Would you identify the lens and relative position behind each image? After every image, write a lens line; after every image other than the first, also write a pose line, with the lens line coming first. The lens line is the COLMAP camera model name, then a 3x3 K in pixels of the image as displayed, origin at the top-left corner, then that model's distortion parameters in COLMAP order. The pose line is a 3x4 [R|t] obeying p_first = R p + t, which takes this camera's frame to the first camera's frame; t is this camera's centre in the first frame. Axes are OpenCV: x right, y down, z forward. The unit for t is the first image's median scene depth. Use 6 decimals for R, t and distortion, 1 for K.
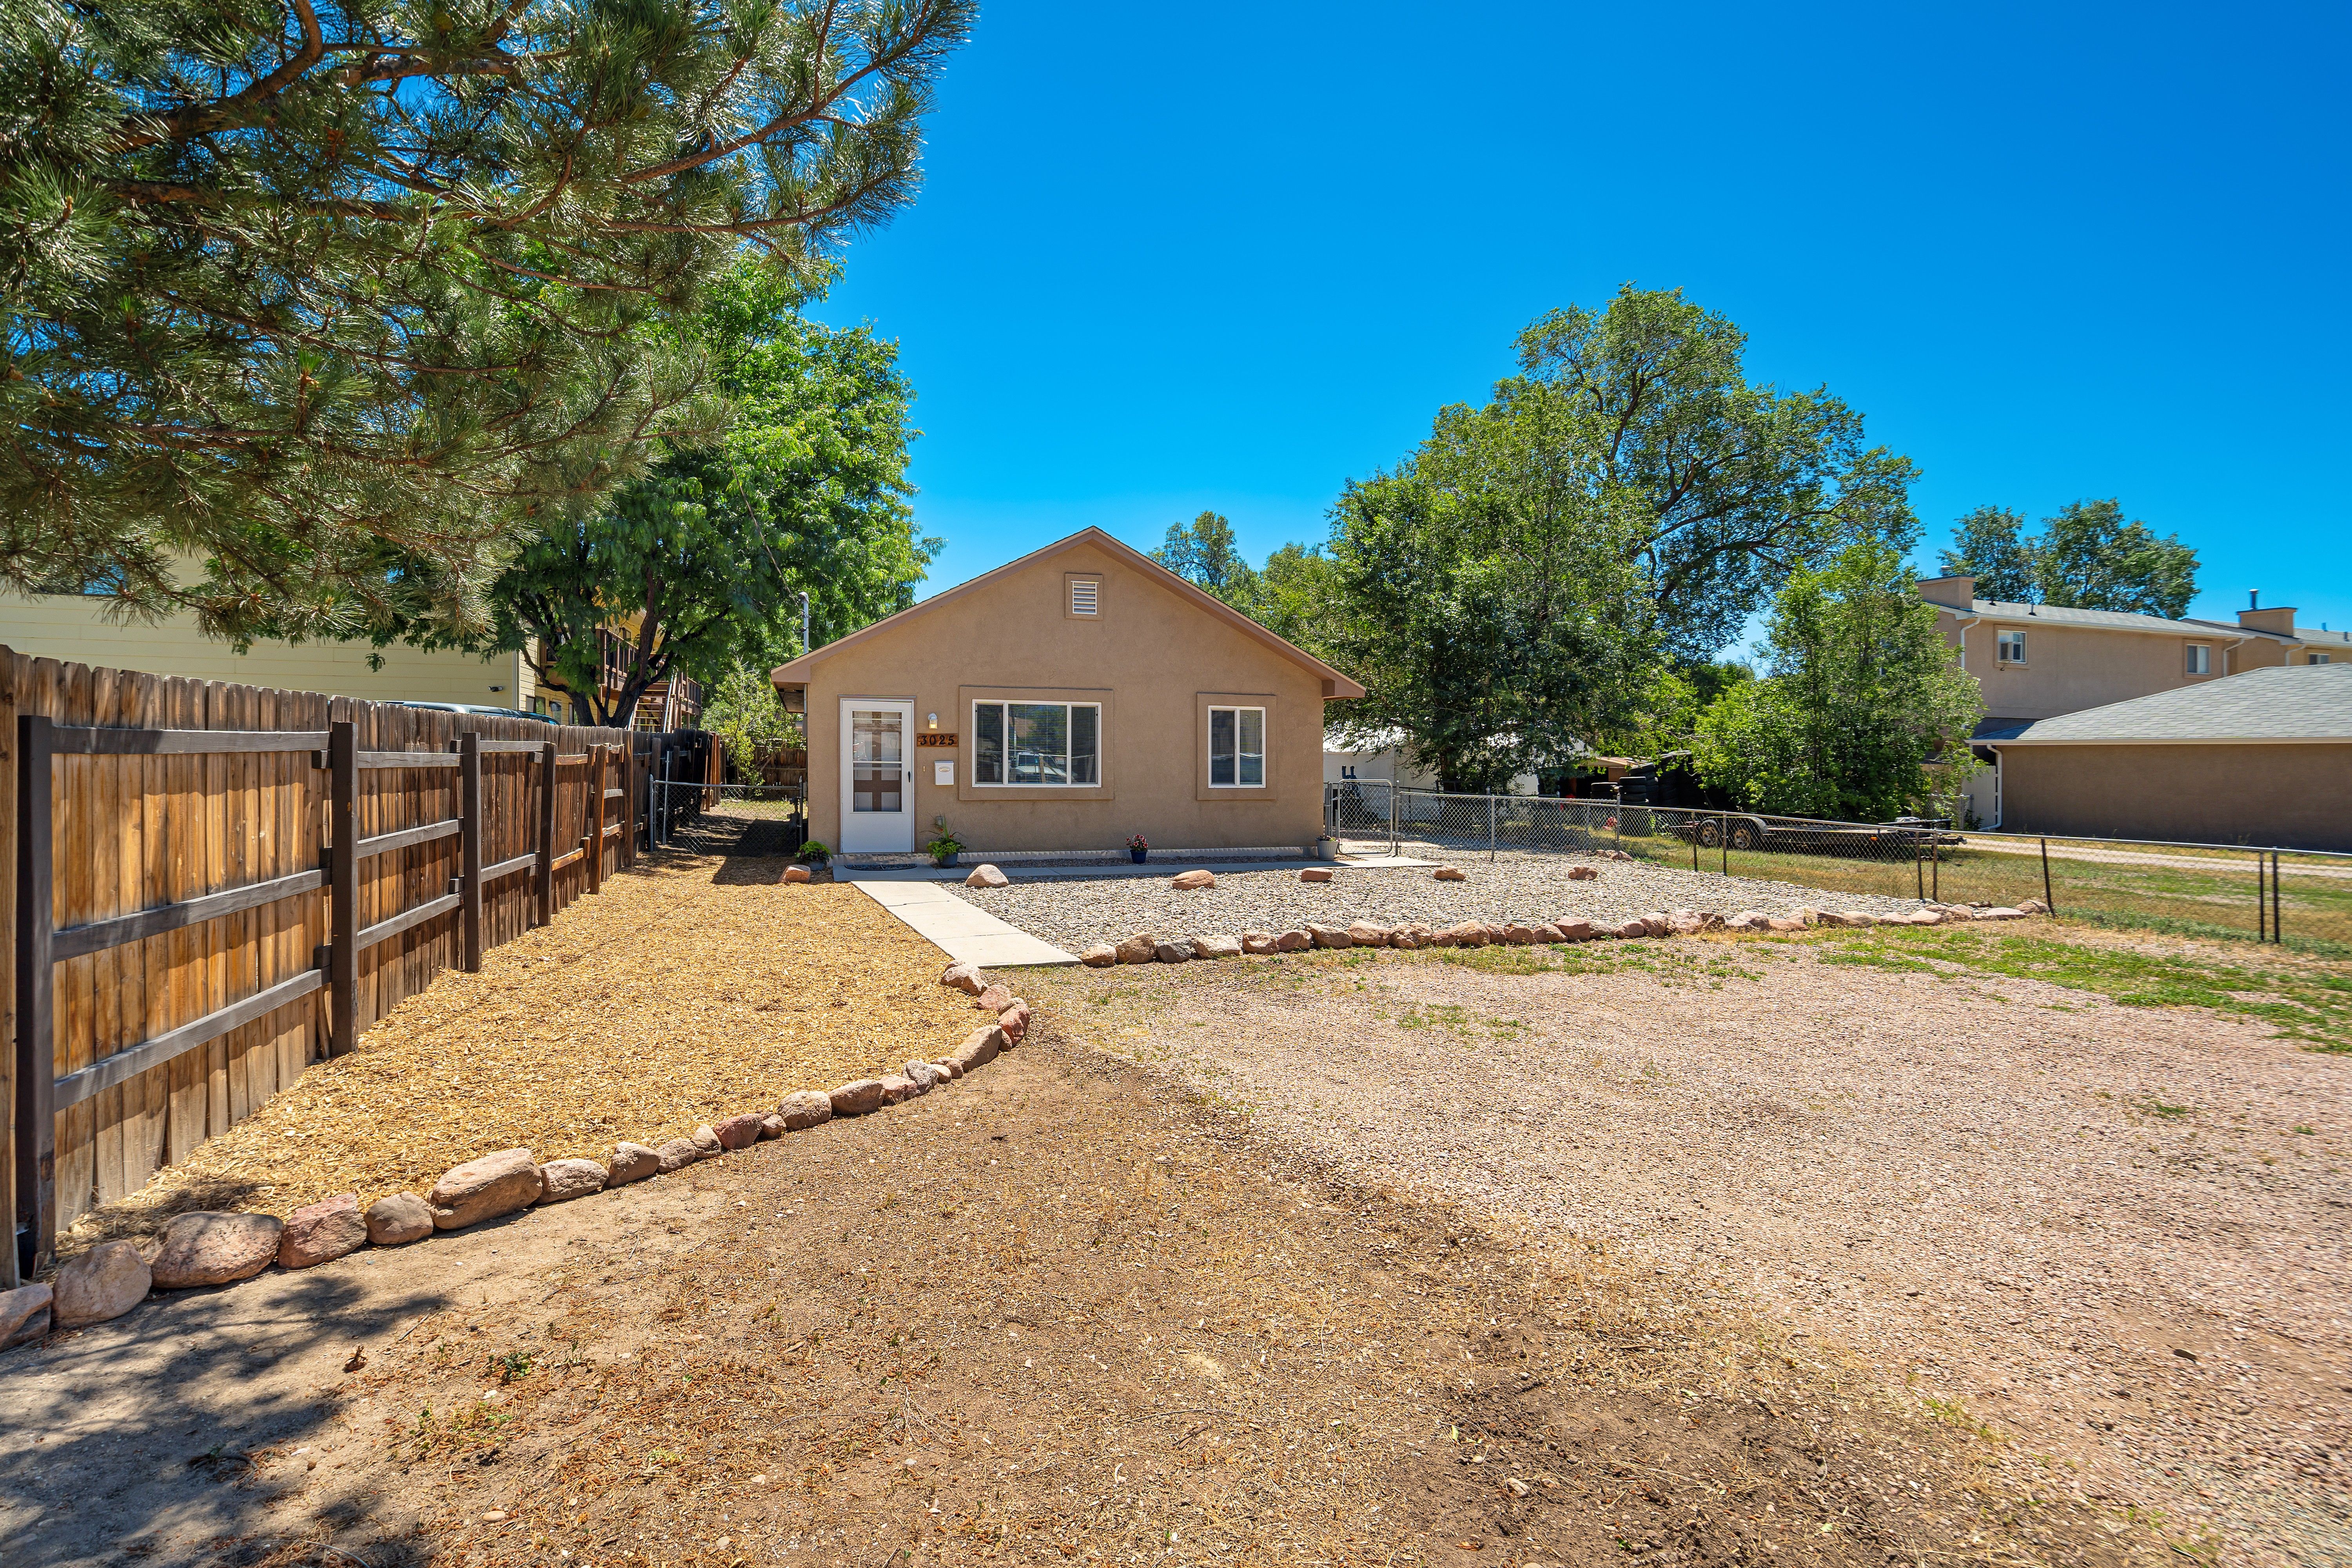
lens RADIAL K [[1113.8, 0, 1196.9], [0, 1113.8, 775.7], [0, 0, 1]] dist [-0.024454, 0.000768]
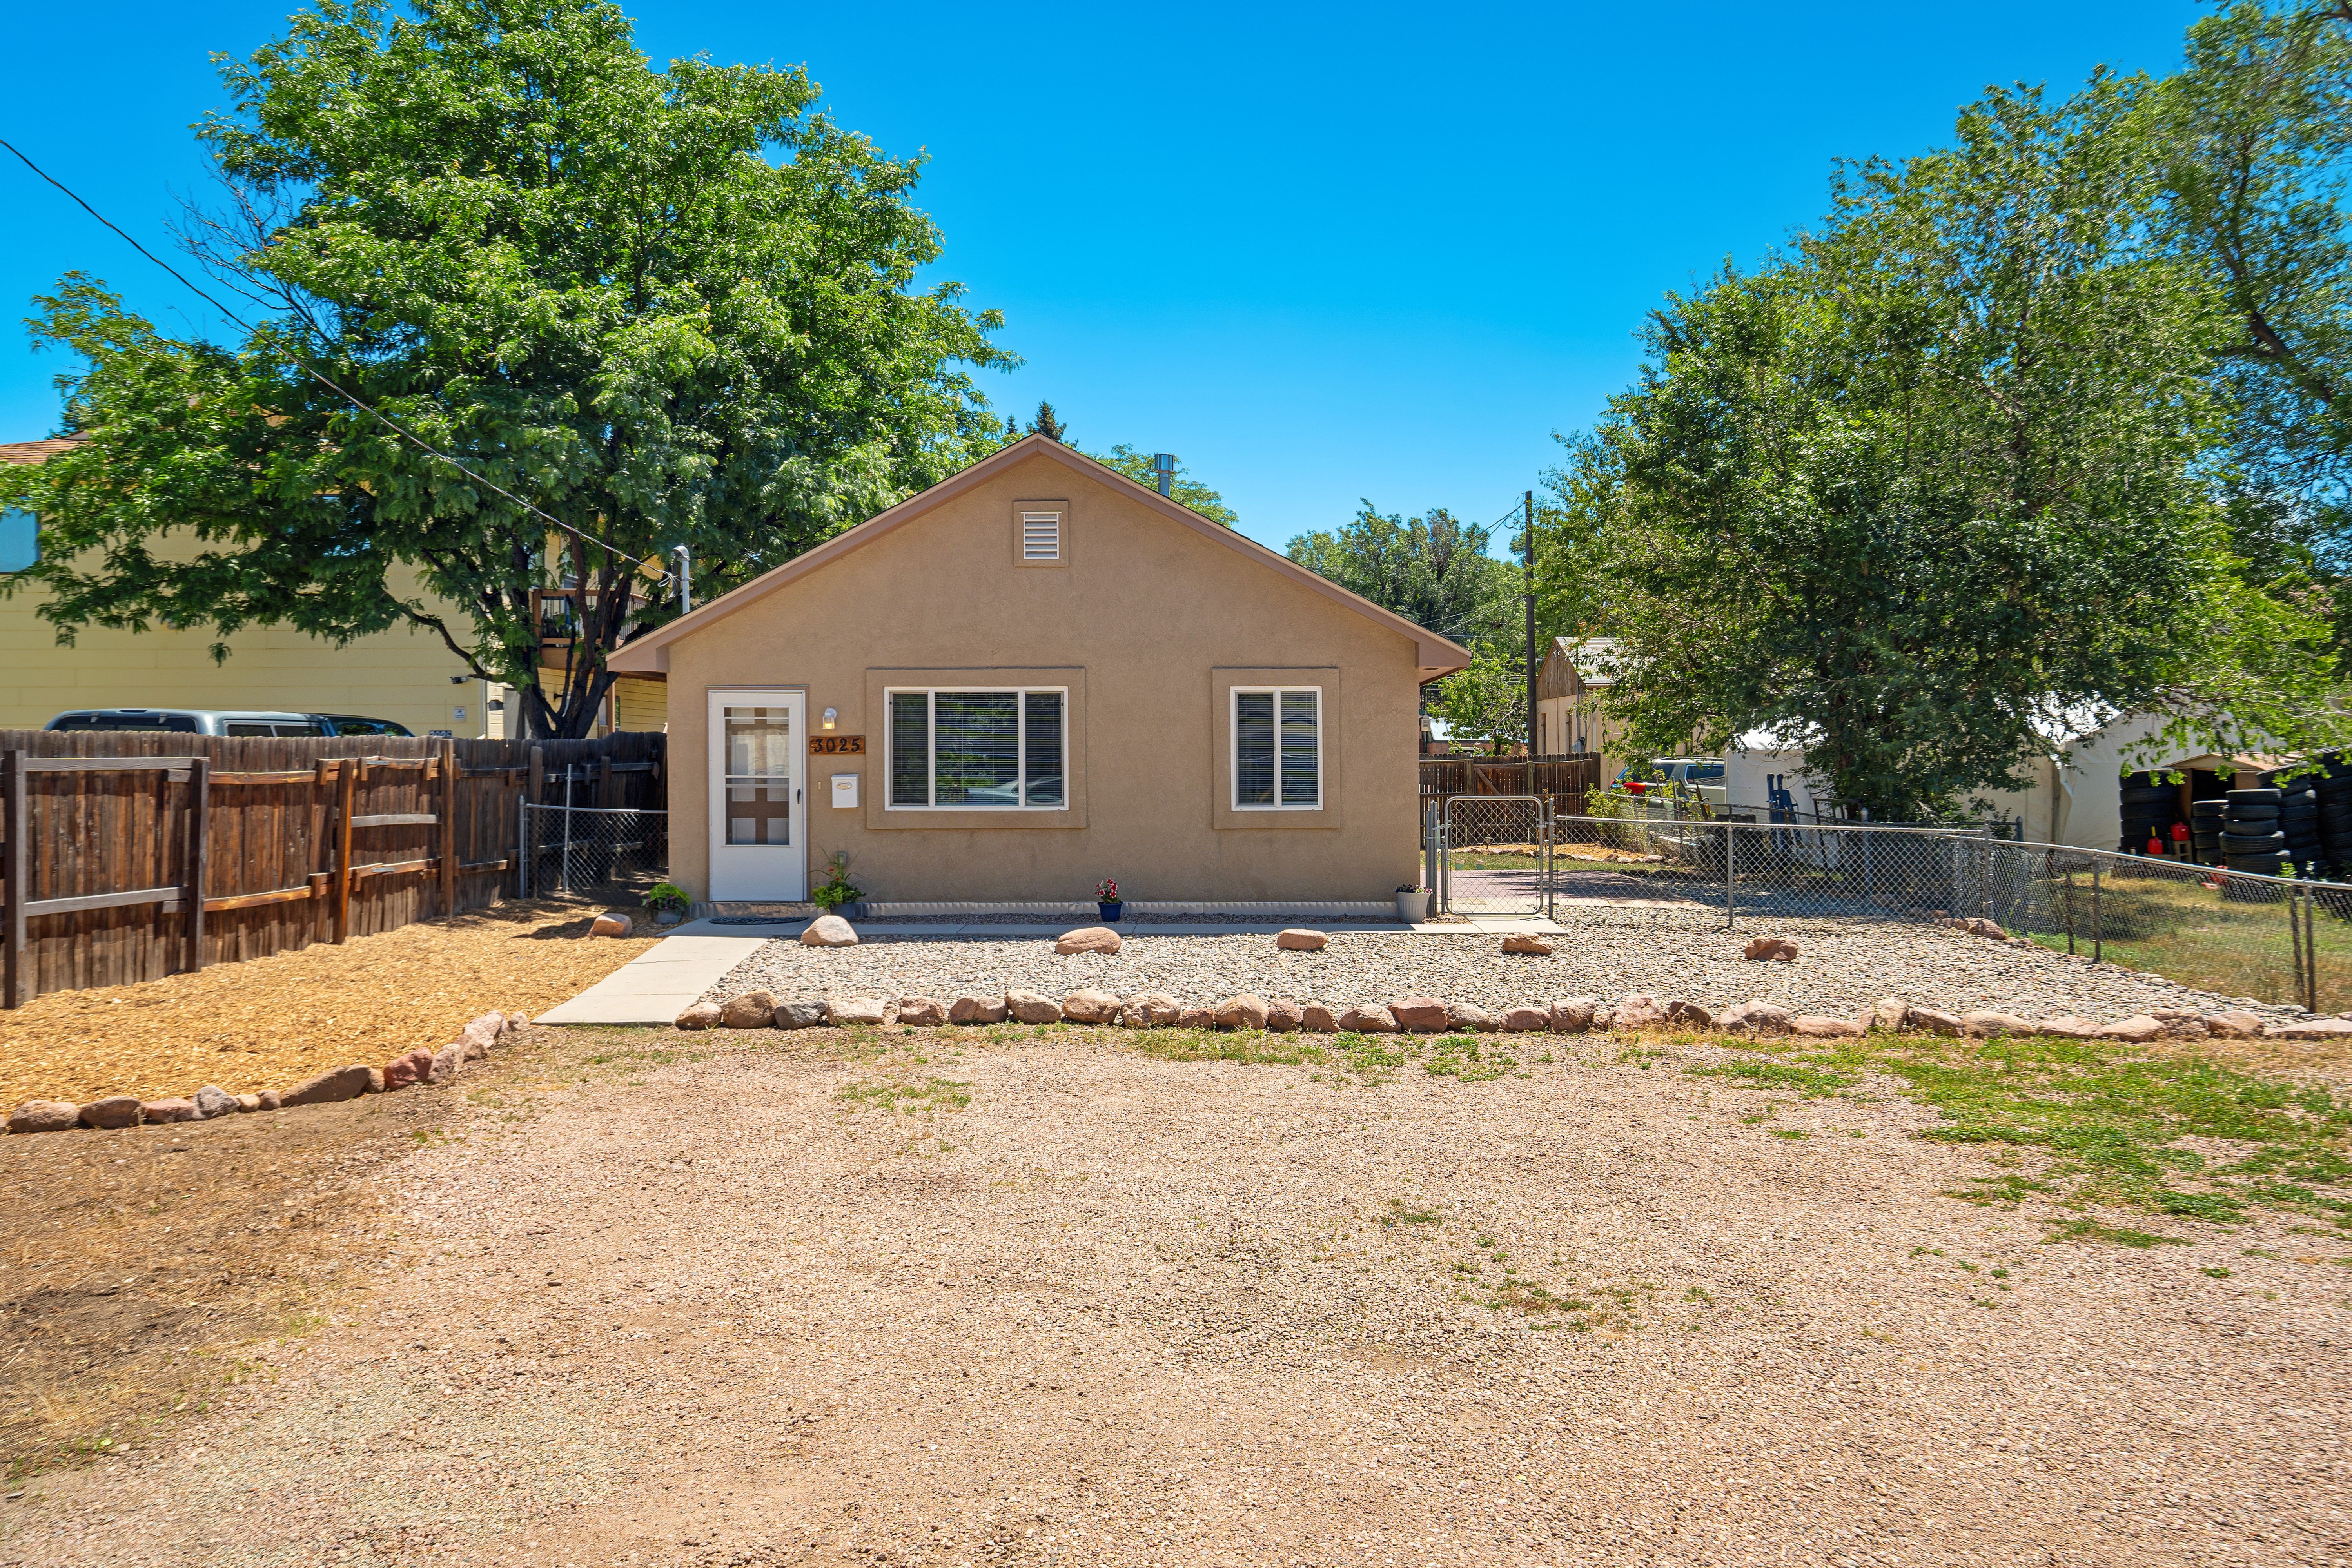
lens RADIAL K [[2044.8, 0, 1219.0], [0, 2044.8, 791.8], [0, 0, 1]] dist [0.080393, 0.003091]
pose [[0.938152, -0.006068, -0.346172, 0.446621], [0.005546, 0.999982, -0.002497, 0.002719], [0.346180, 0.000423, 0.938168, -0.152070]]
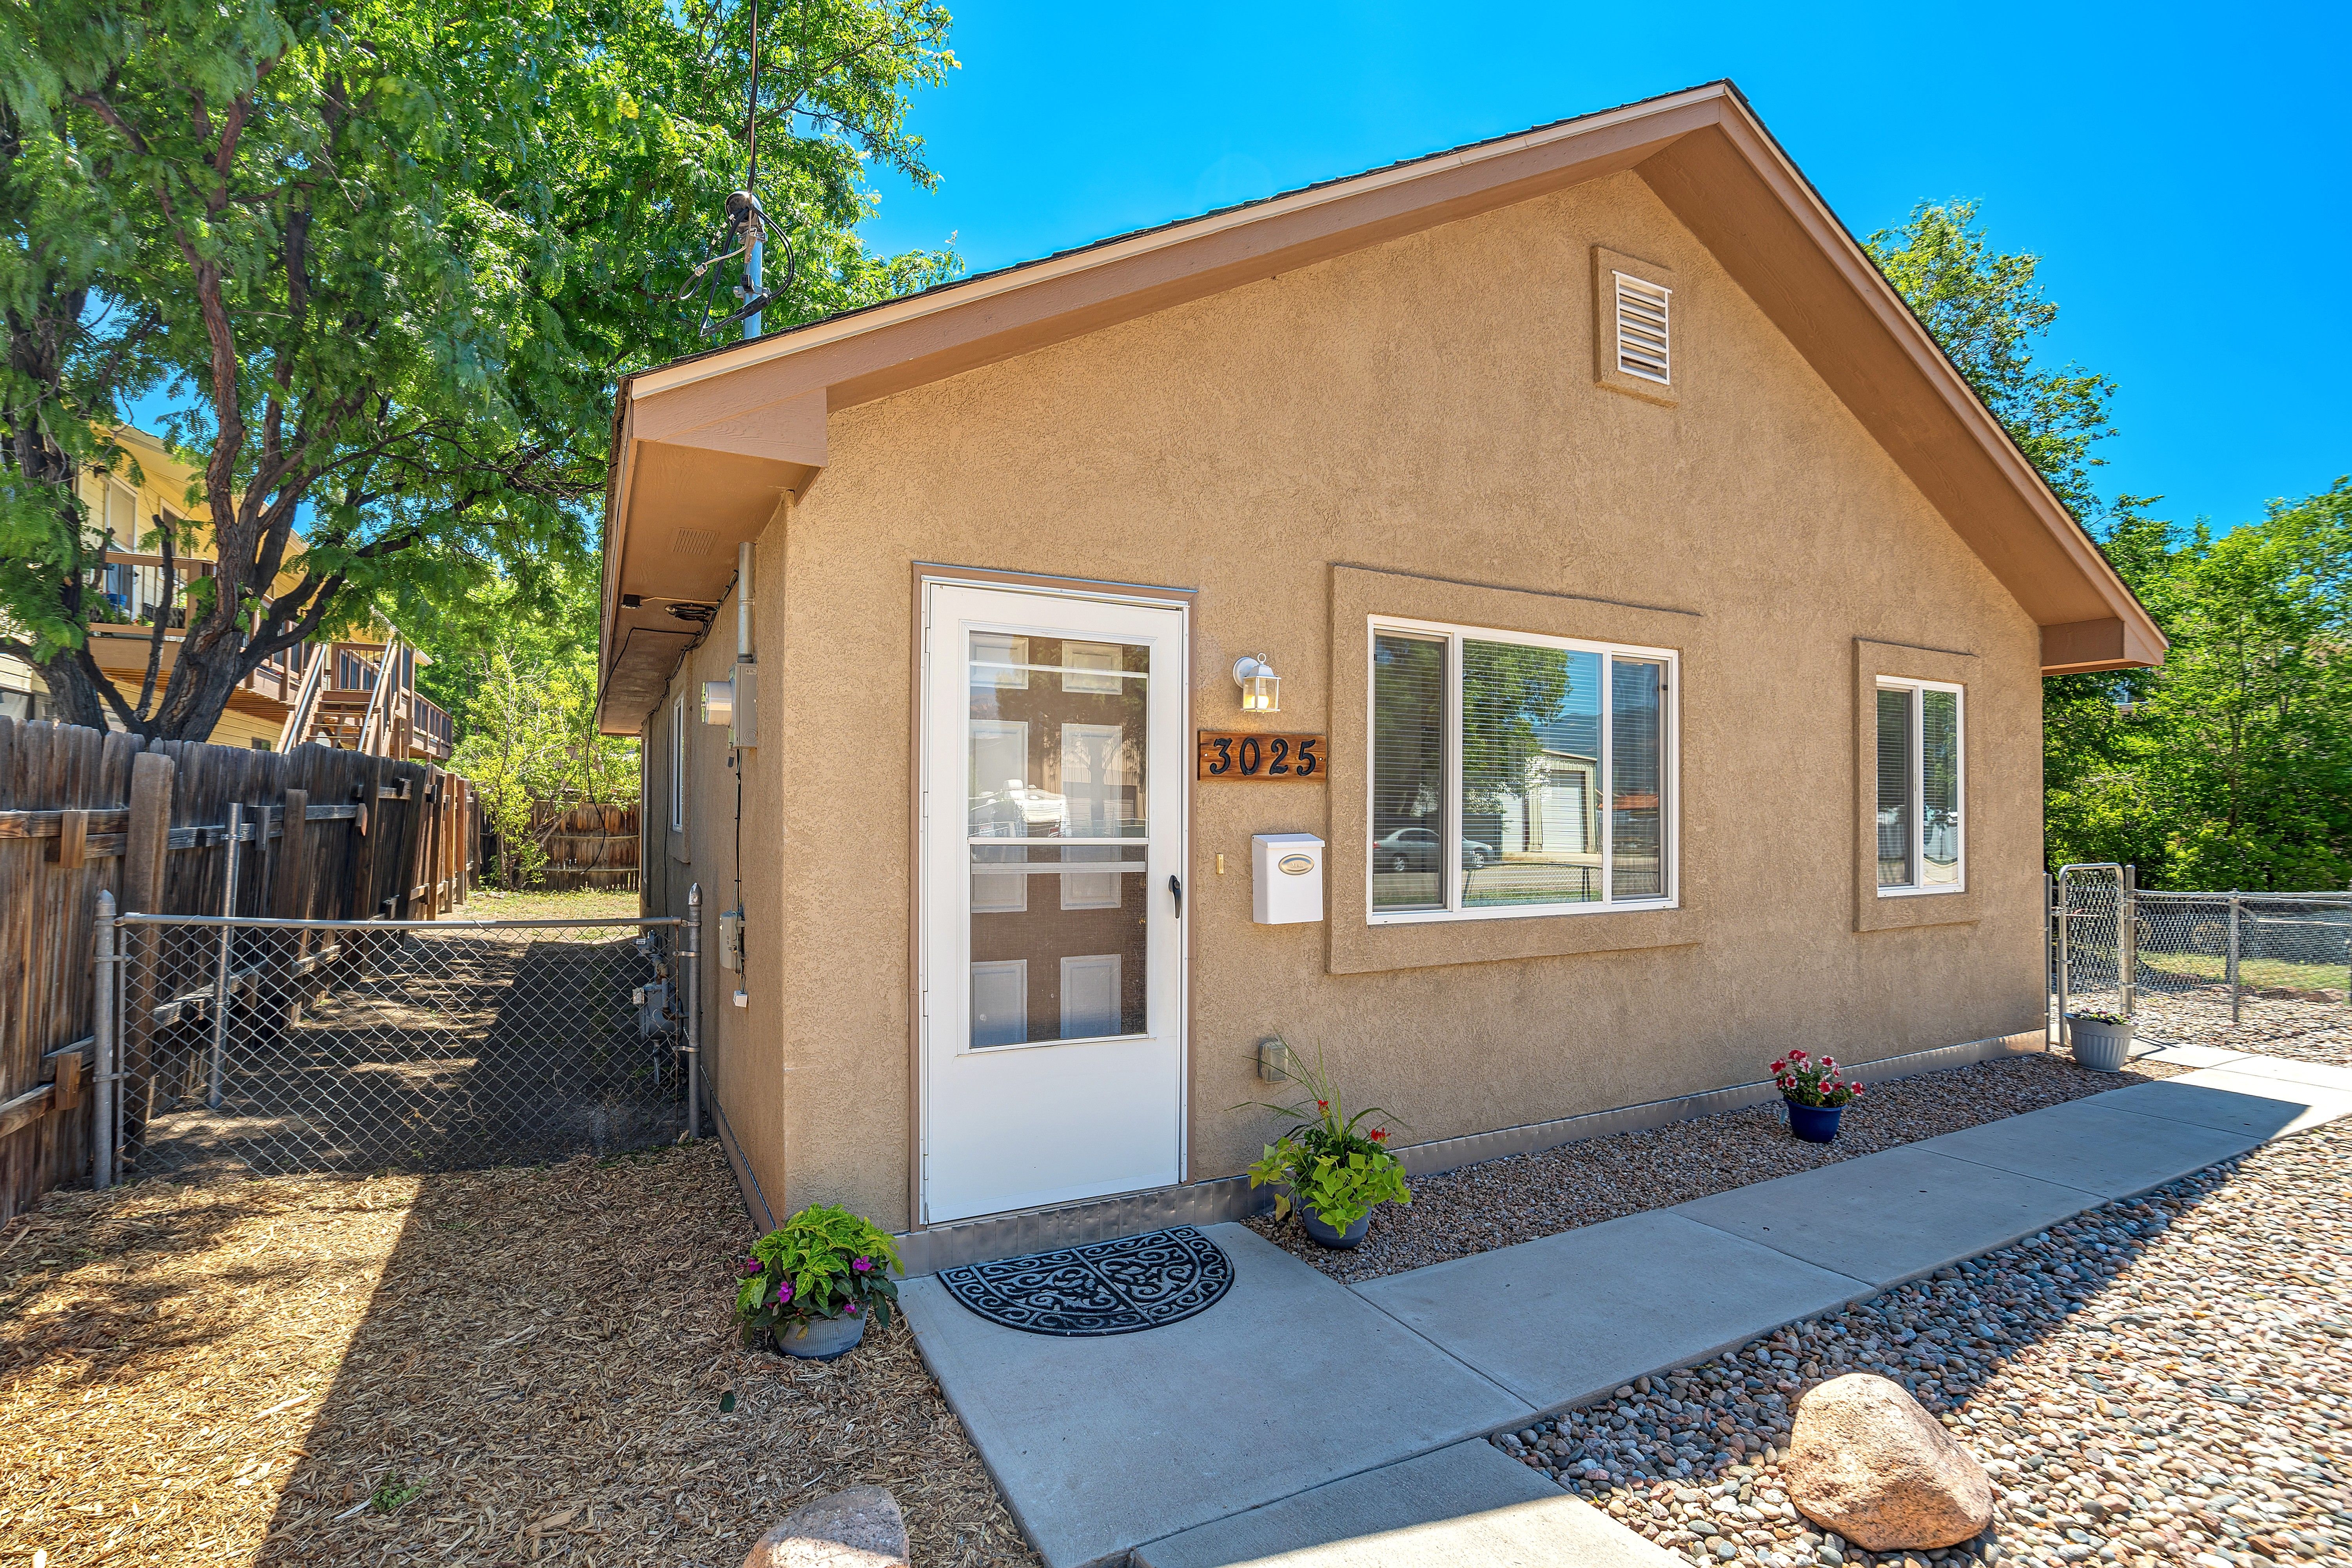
lens RADIAL K [[1054.9, 0, 1193.3], [0, 1054.9, 813.8], [0, 0, 1]] dist [-0.016930, 0.000373]
pose [[0.983607, -0.004578, 0.180265, -0.290794], [0.007785, 0.999824, -0.017089, -0.013638], [-0.180155, 0.018212, 0.983470, 0.736894]]
